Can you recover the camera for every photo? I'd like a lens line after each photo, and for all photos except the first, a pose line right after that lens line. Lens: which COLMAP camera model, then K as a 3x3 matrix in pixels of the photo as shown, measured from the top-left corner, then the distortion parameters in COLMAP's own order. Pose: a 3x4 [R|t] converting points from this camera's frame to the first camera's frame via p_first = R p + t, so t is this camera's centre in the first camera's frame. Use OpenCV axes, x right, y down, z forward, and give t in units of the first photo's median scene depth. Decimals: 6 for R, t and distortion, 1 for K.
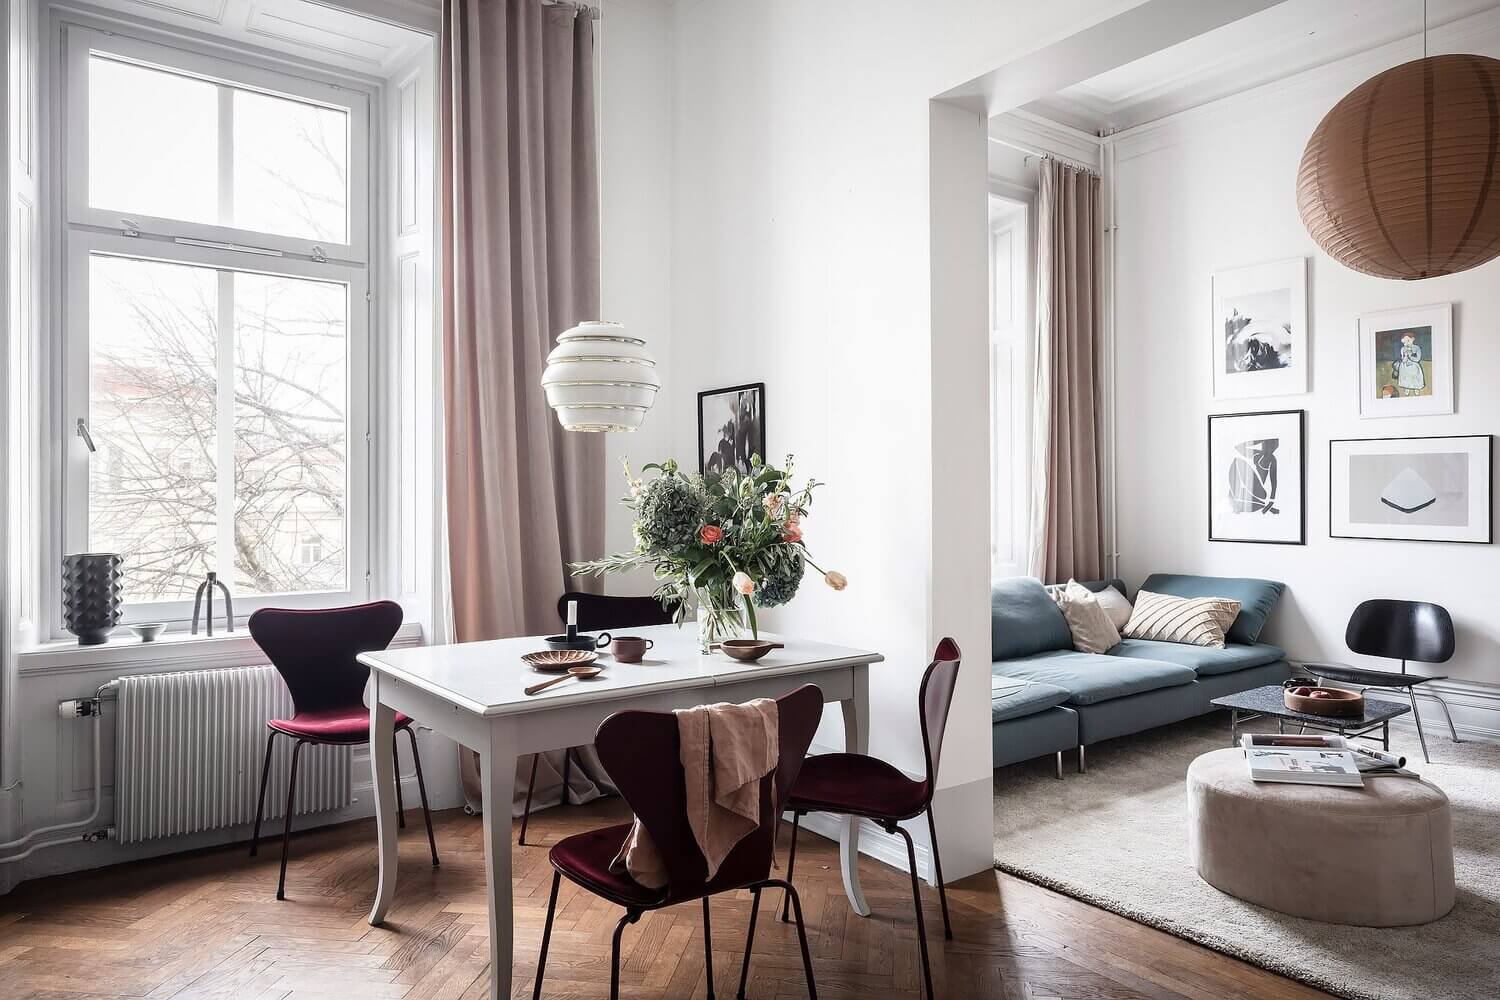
lens RADIAL K [[991.9, 0, 753.7], [0, 991.9, 488.8], [0, 0, 1]] dist [0.005509, 0.002104]
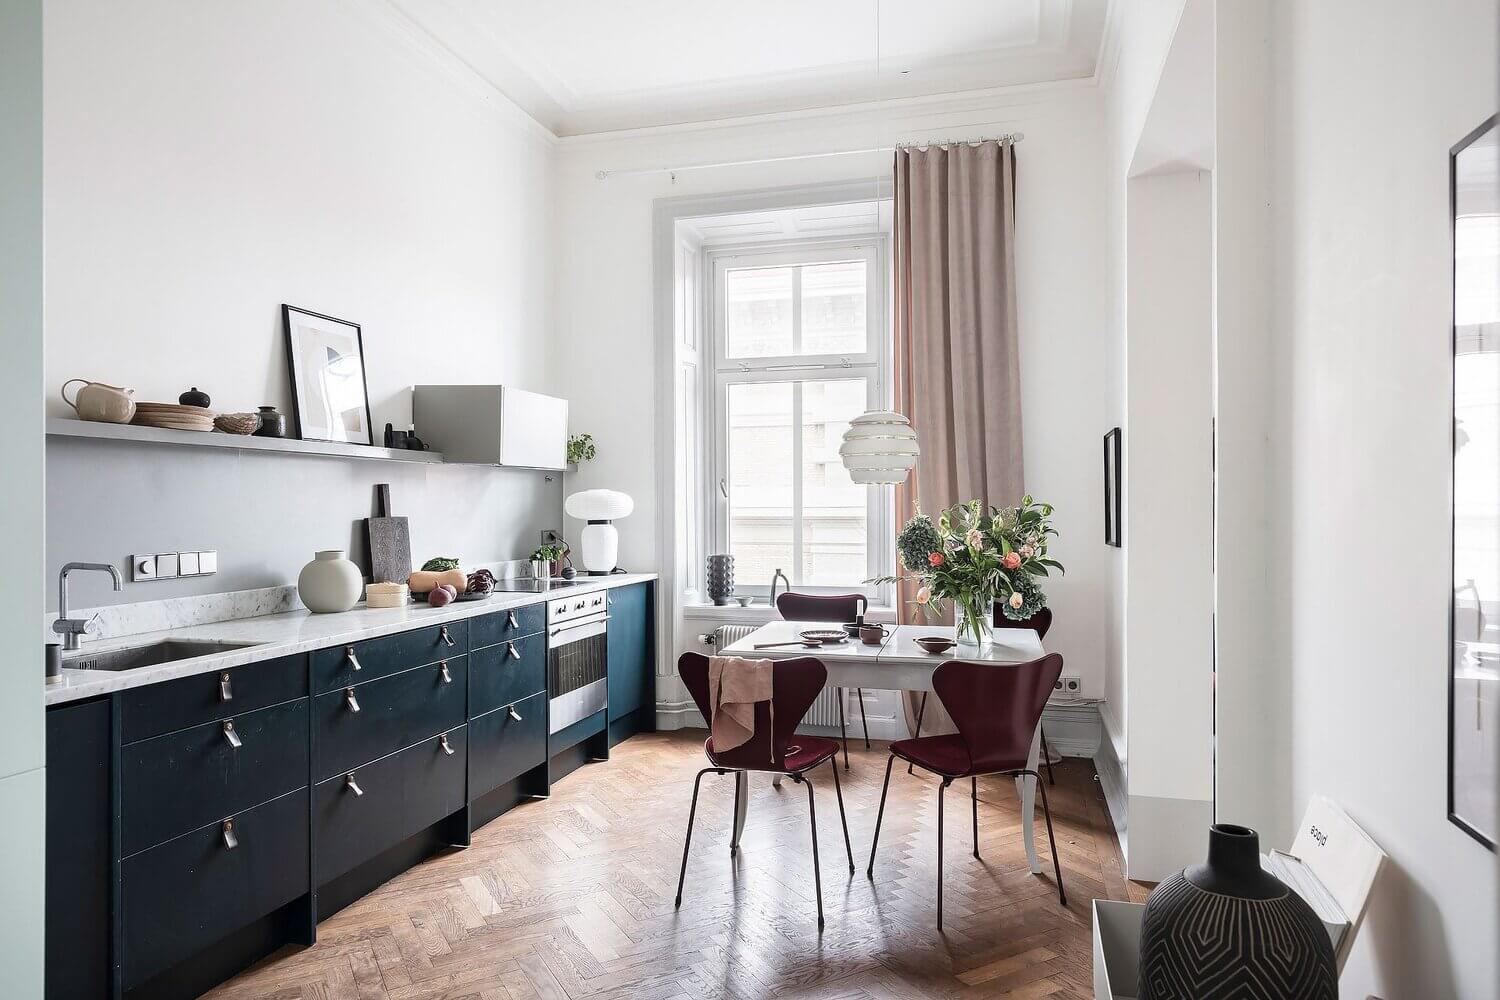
lens RADIAL K [[947.2, 0, 751.5], [0, 947.2, 512.6], [0, 0, 1]] dist [0.002723, 0.000653]
pose [[0.618859, 0.002982, -0.785496, 0.690634], [0.009567, 0.999890, 0.011334, -0.029234], [0.785444, -0.014529, 0.618763, -0.008019]]
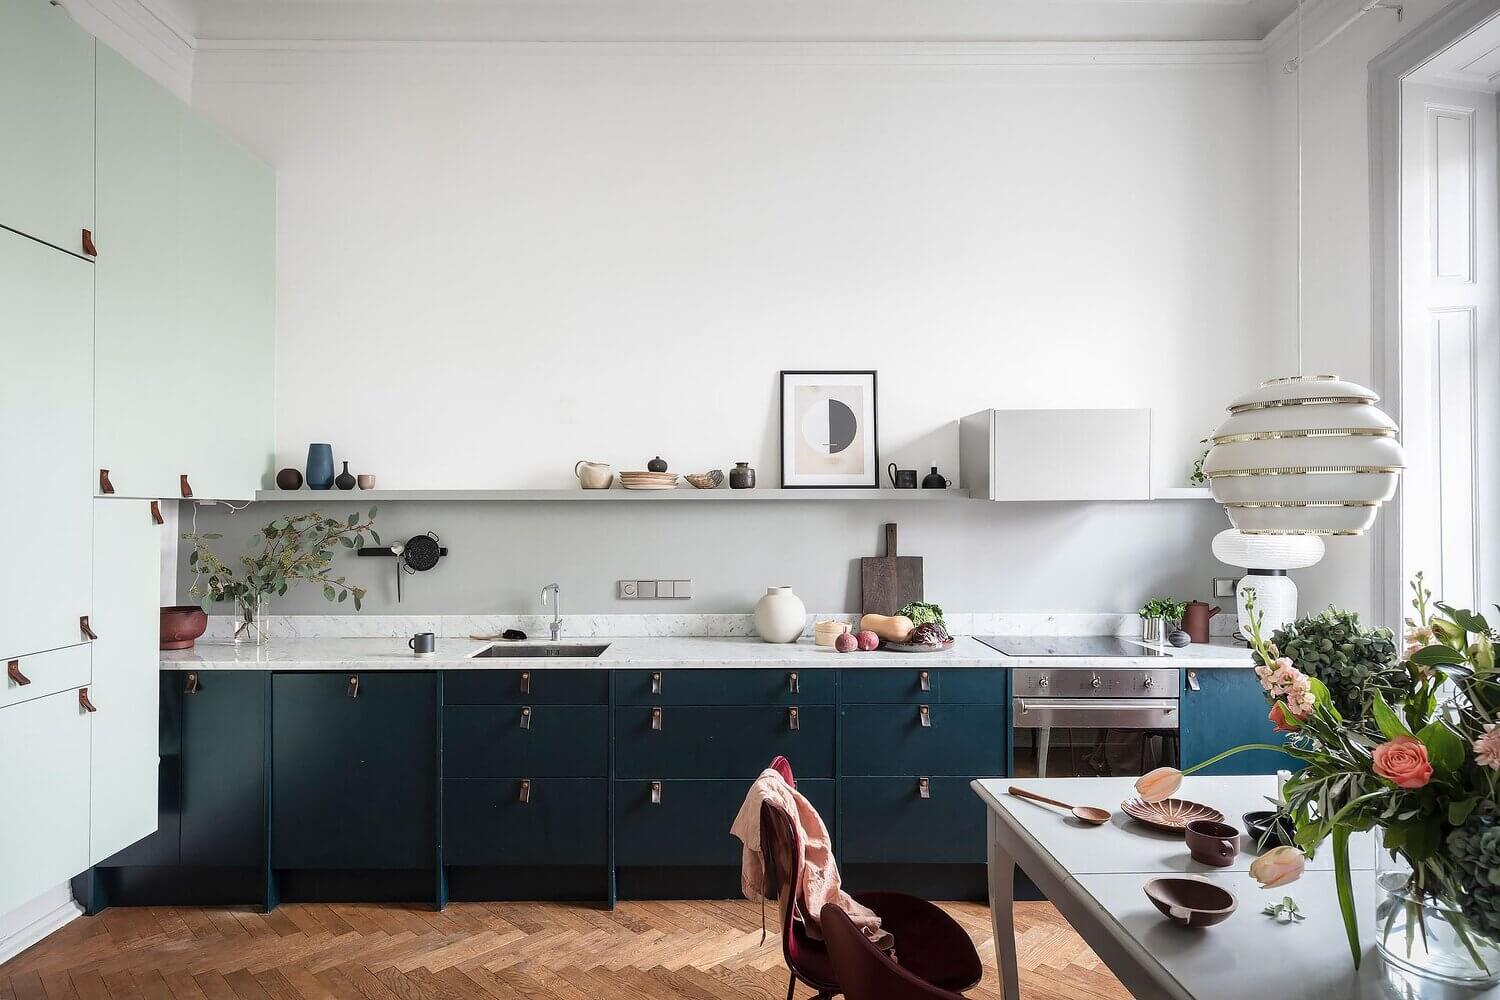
lens RADIAL K [[866.3, 0, 748.5], [0, 866.3, 513.8], [0, 0, 1]] dist [0.000262, 0.000237]
pose [[-0.591972, -0.005328, -0.805941, 0.460213], [0.006278, 0.999917, -0.011221, -0.058437], [0.805934, -0.011702, -0.591889, 0.885686]]
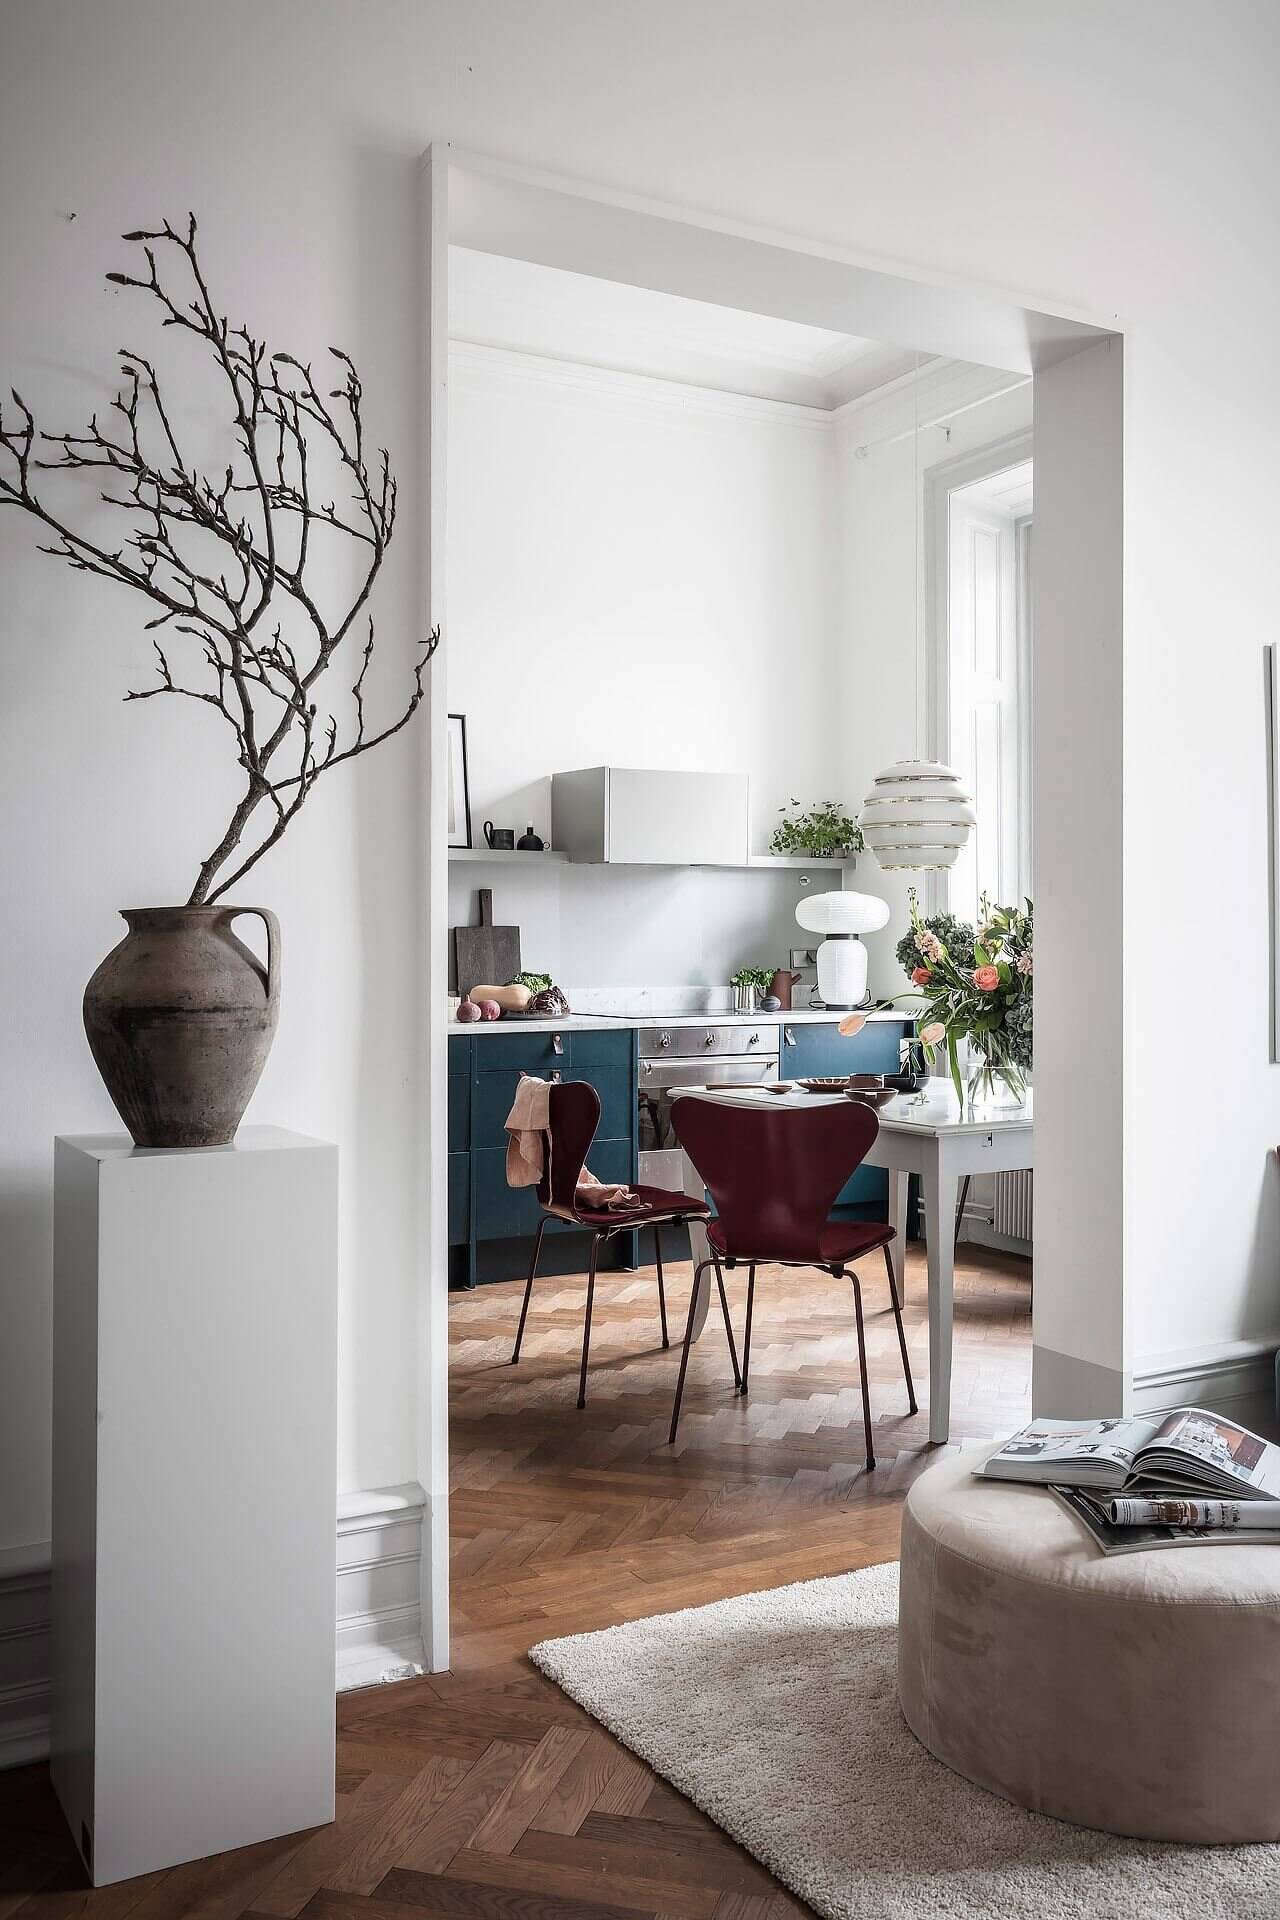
lens RADIAL K [[1603.4, 0, 640.0], [0, 1603.4, 960.0], [0, 0, 1]] dist [0.003186, -0.001268]
pose [[-0.138508, 0.004767, -0.990350, 1.240711], [0.012718, 0.999915, 0.003034, 0.020580], [0.990280, -0.012175, -0.138557, 0.800421]]
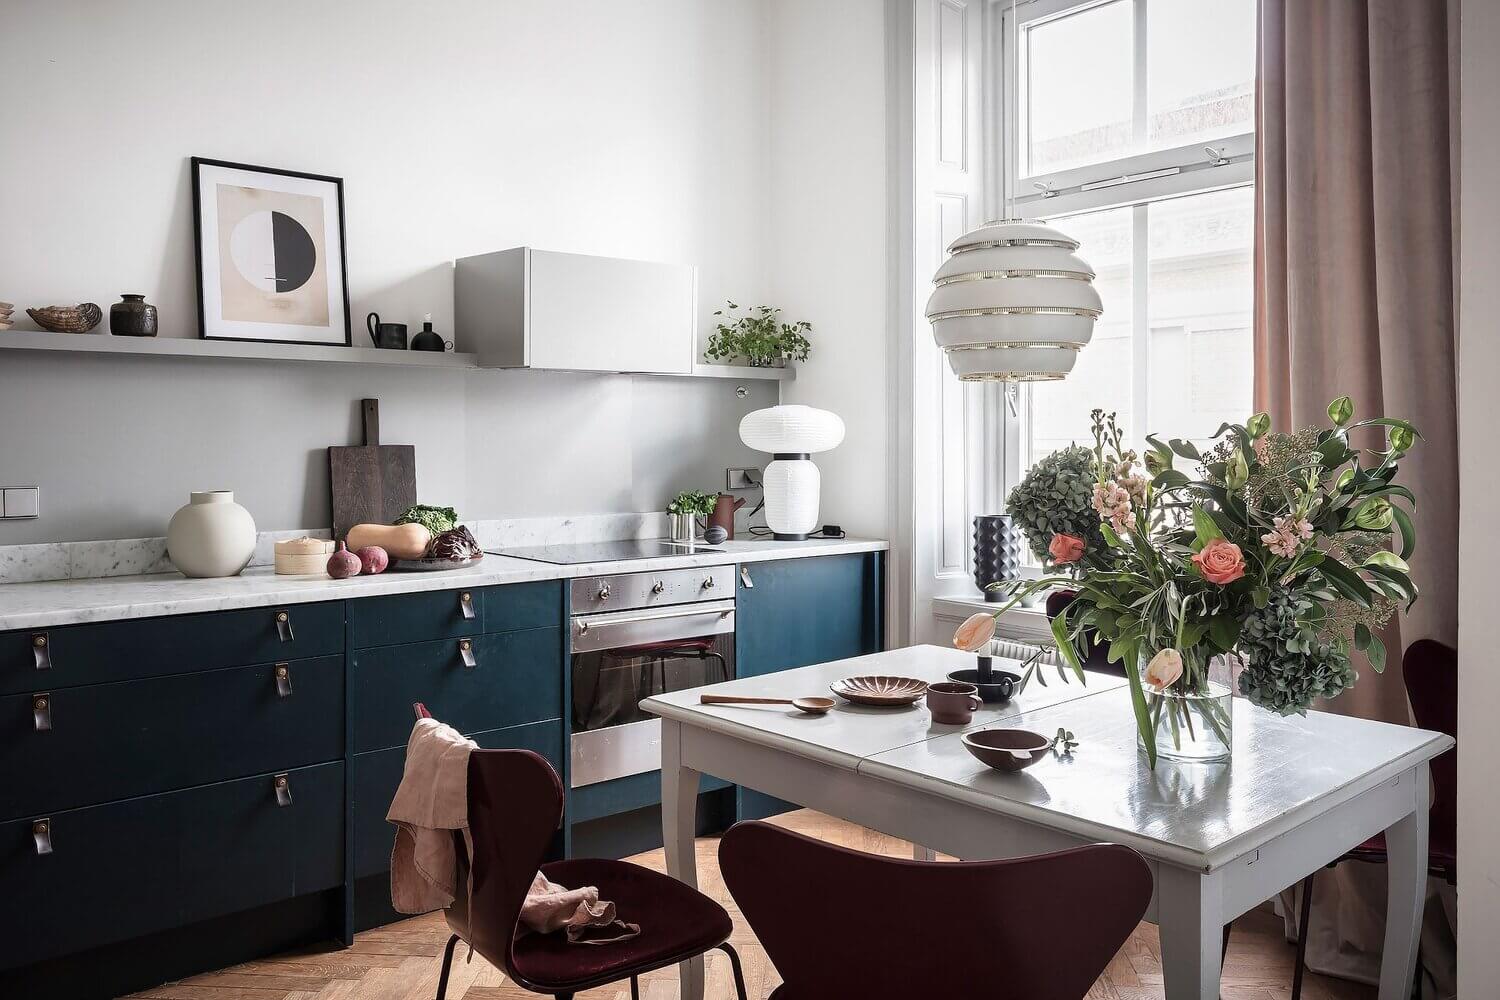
lens RADIAL K [[1149.2, 0, 743.8], [0, 1149.2, 466.7], [0, 0, 1]] dist [-0.004182, 0.000612]
pose [[0.063296, 0.020485, -0.997785, 0.513613], [0.009999, 0.999726, 0.021160, -0.014039], [0.997945, -0.011317, 0.063073, 0.644971]]
